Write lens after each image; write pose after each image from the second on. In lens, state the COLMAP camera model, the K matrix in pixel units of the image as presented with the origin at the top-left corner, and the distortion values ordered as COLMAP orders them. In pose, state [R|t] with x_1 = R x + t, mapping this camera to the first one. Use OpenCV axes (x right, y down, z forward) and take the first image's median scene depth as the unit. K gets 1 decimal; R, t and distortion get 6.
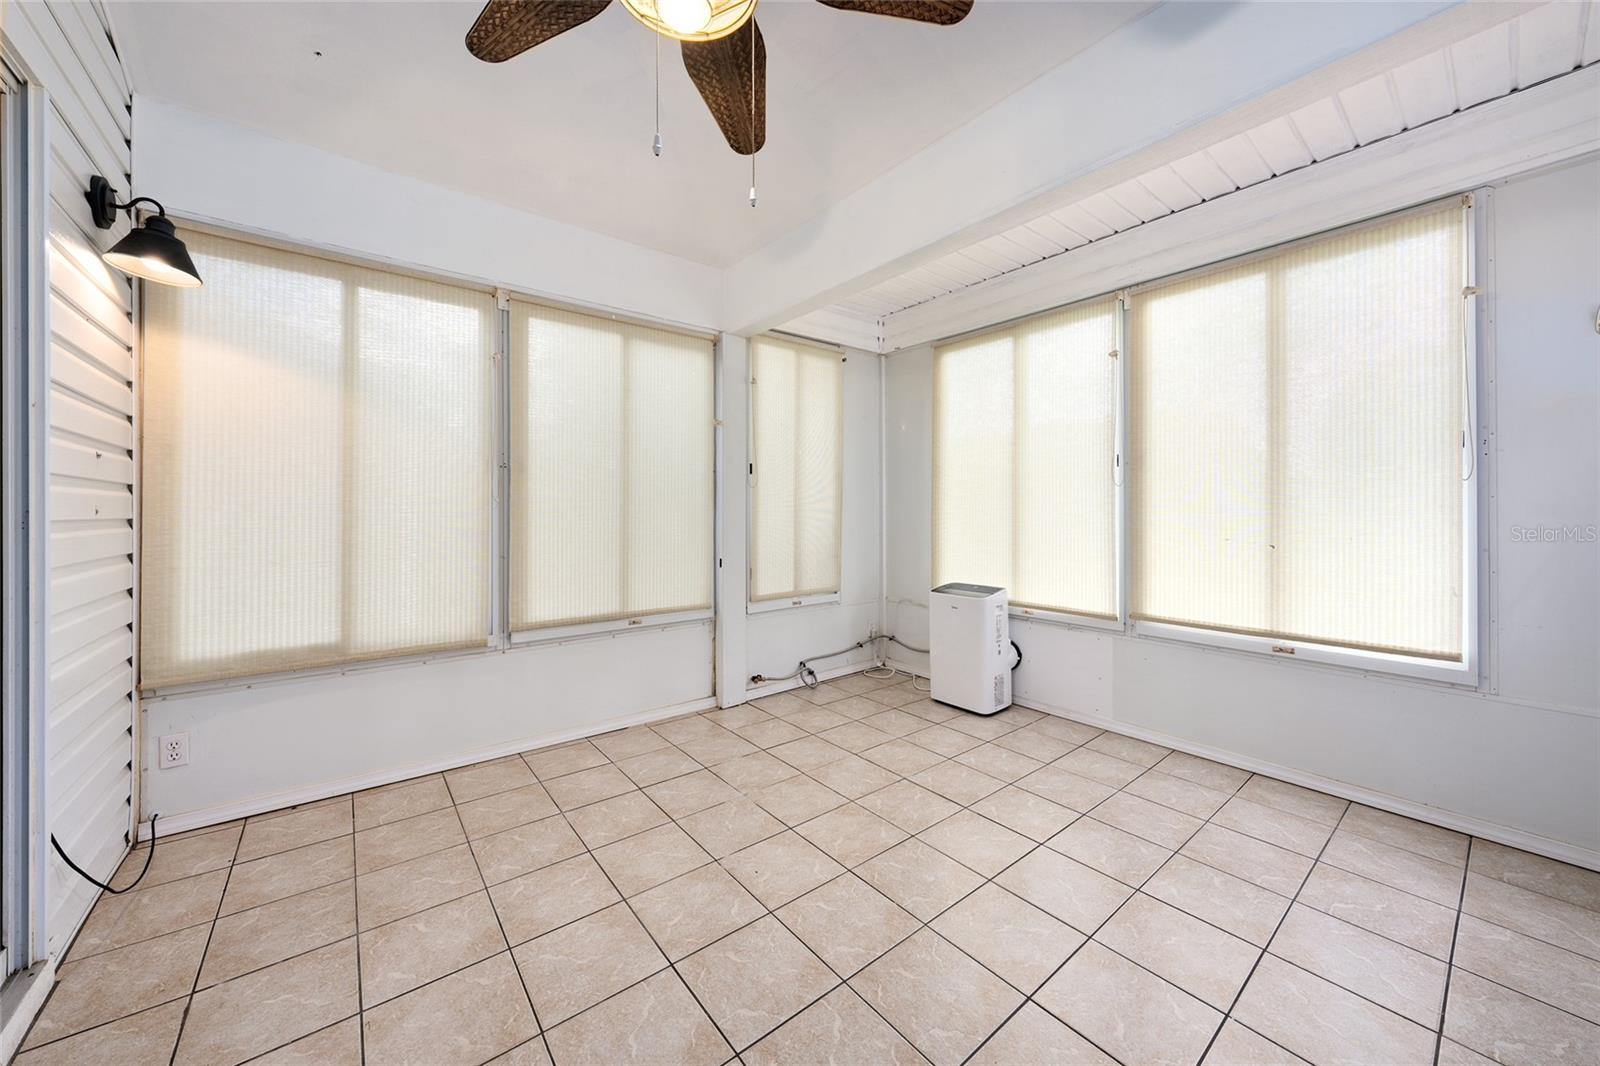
lens RADIAL K [[574.3, 0, 808.7], [0, 574.3, 517.5], [0, 0, 1]] dist [-0.002370, -0.000486]
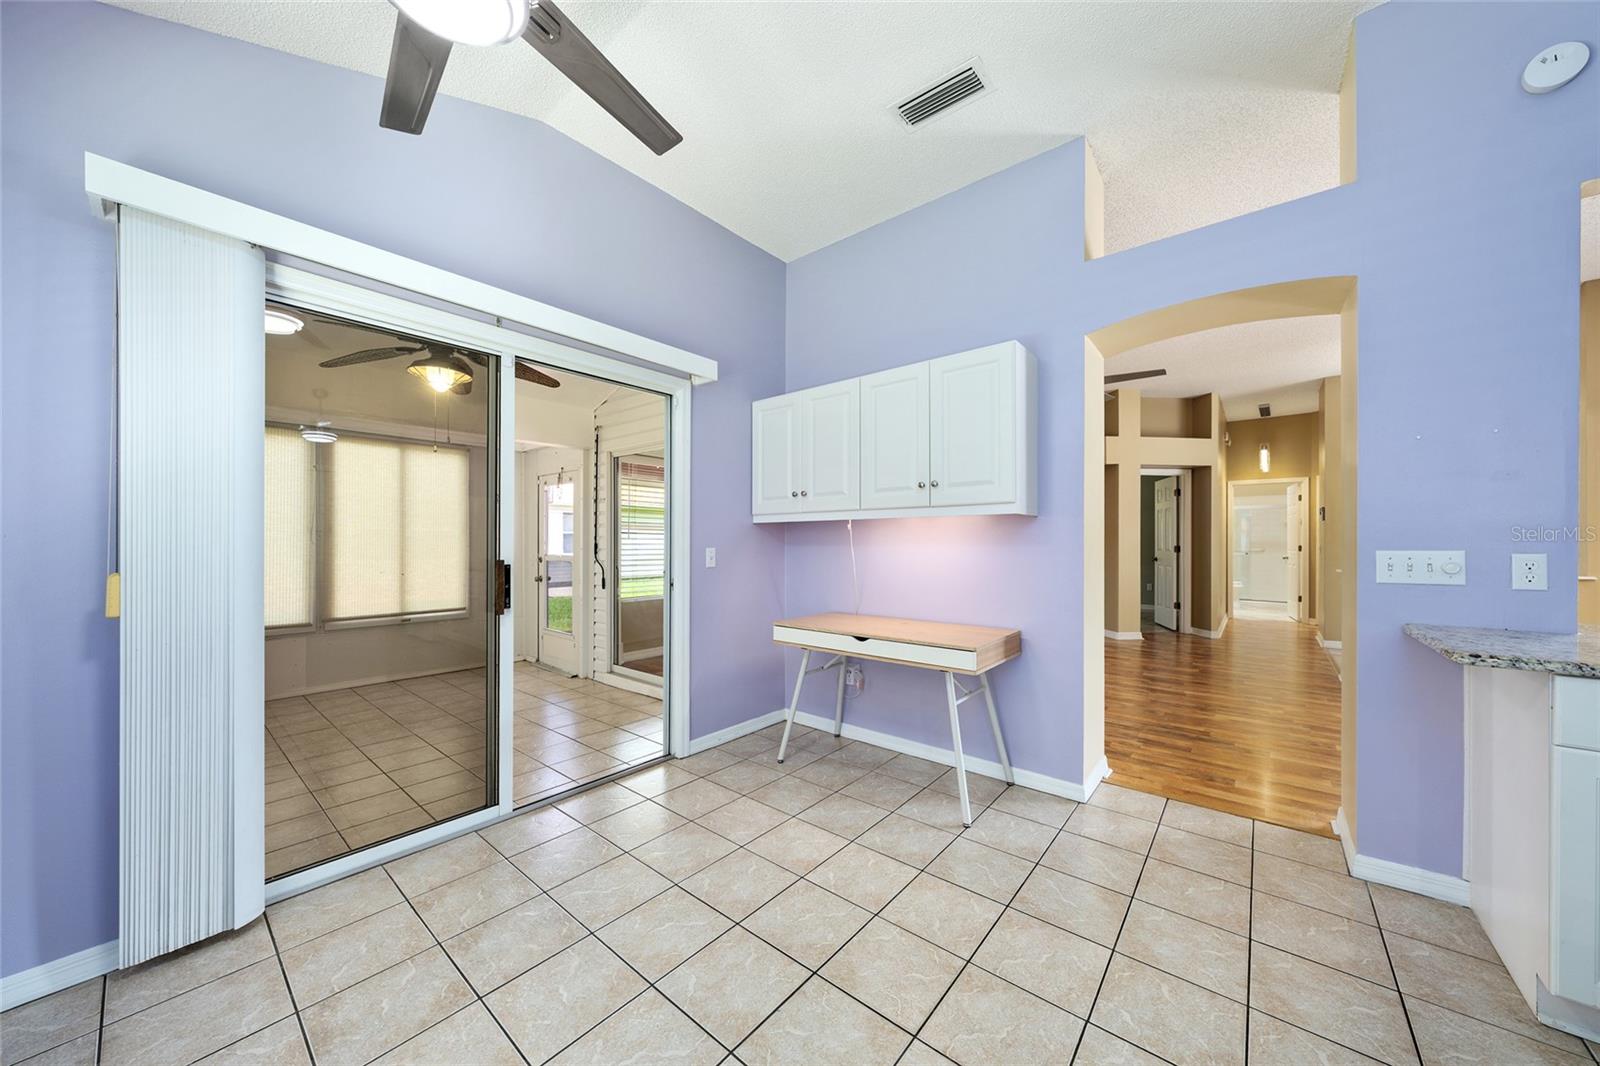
lens RADIAL K [[546.7, 0, 807.2], [0, 546.7, 541.2], [0, 0, 1]] dist [0.001099, -0.000235]
pose [[-0.185329, 0.003768, 0.982669, -1.111775], [0.015080, 0.999886, -0.000990, -0.035518], [-0.982561, 0.014635, -0.185364, -0.101150]]
